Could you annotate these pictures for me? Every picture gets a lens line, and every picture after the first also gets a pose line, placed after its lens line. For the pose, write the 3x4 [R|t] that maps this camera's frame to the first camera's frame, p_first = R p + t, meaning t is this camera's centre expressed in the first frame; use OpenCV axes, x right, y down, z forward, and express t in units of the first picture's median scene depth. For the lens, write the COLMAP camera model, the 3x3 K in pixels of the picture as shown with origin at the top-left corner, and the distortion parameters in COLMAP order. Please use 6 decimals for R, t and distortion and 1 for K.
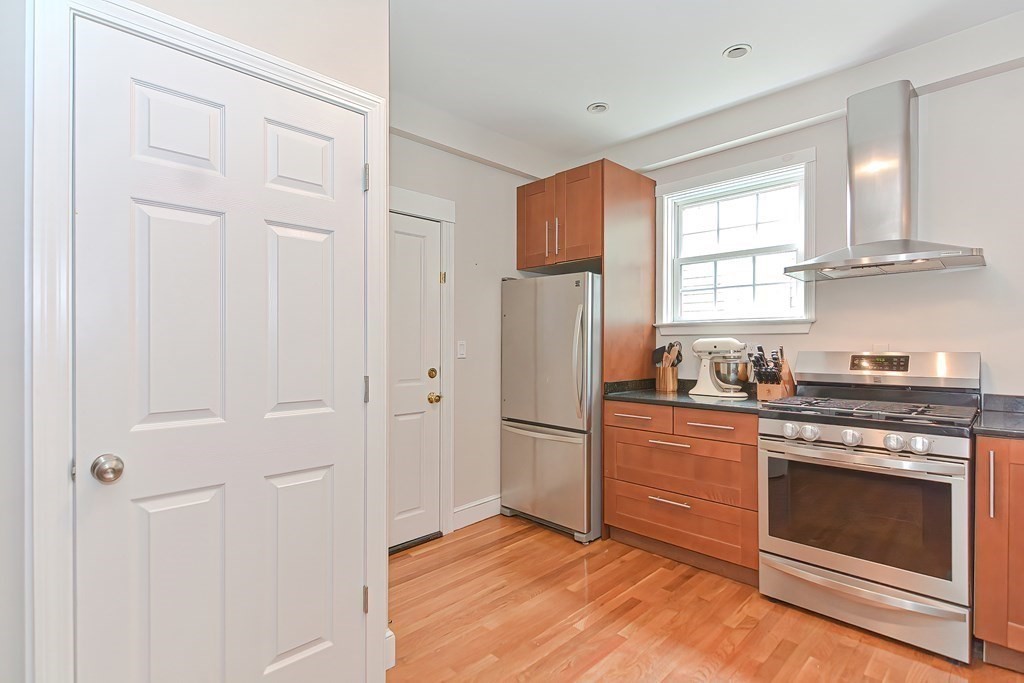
lens RADIAL K [[488.1, 0, 511.6], [0, 488.1, 346.9], [0, 0, 1]] dist [-0.001692, -0.001284]
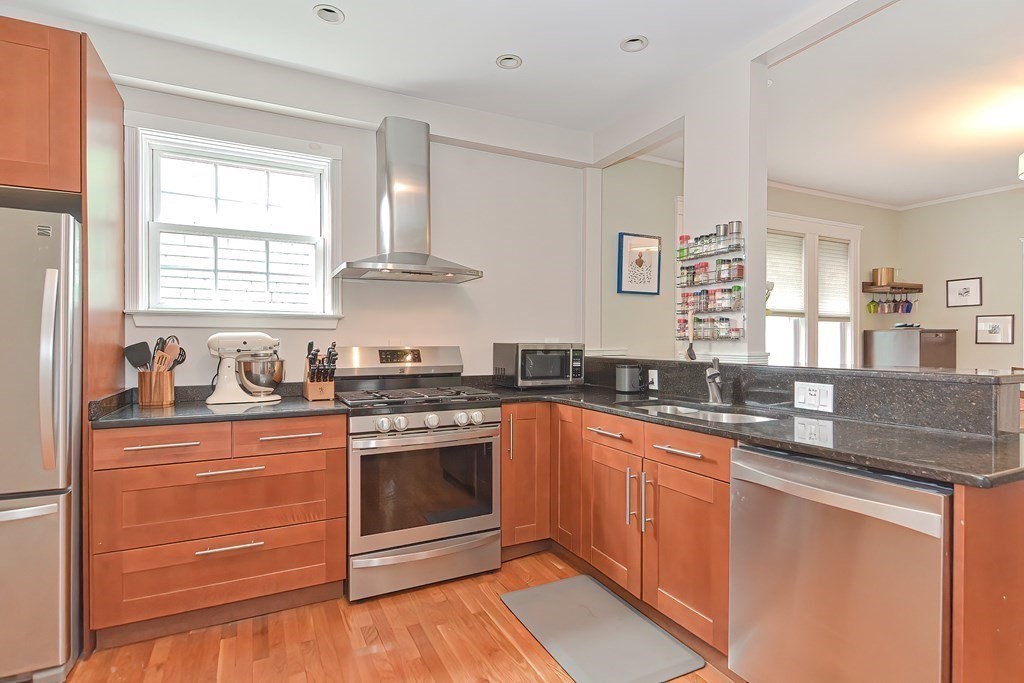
lens RADIAL K [[506.5, 0, 510.8], [0, 506.5, 346.6], [0, 0, 1]] dist [0.001910, -0.001257]
pose [[0.306371, -0.009453, 0.951865, -0.276842], [0.004759, 0.999953, 0.008399, 0.000981], [-0.951900, 0.001956, 0.306402, 0.331132]]
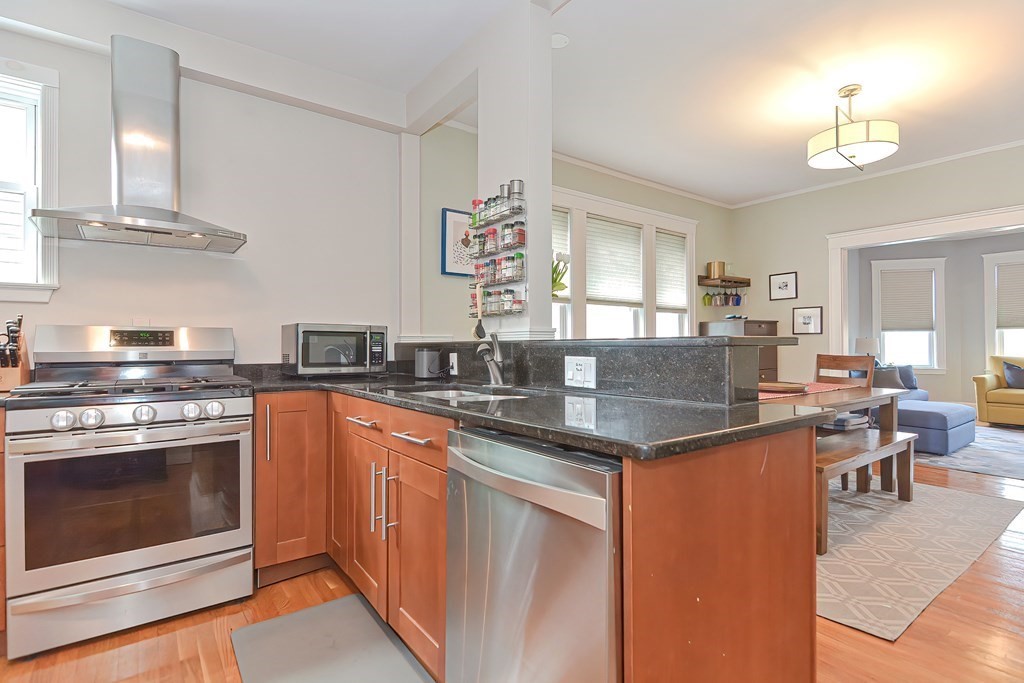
lens RADIAL K [[500.5, 0, 518.0], [0, 500.5, 344.0], [0, 0, 1]] dist [-0.000347, -0.001850]
pose [[0.121737, 0.005971, 0.992544, -0.098009], [0.005285, 0.999964, -0.006664, 0.047482], [-0.992548, 0.006057, 0.121702, 0.148822]]
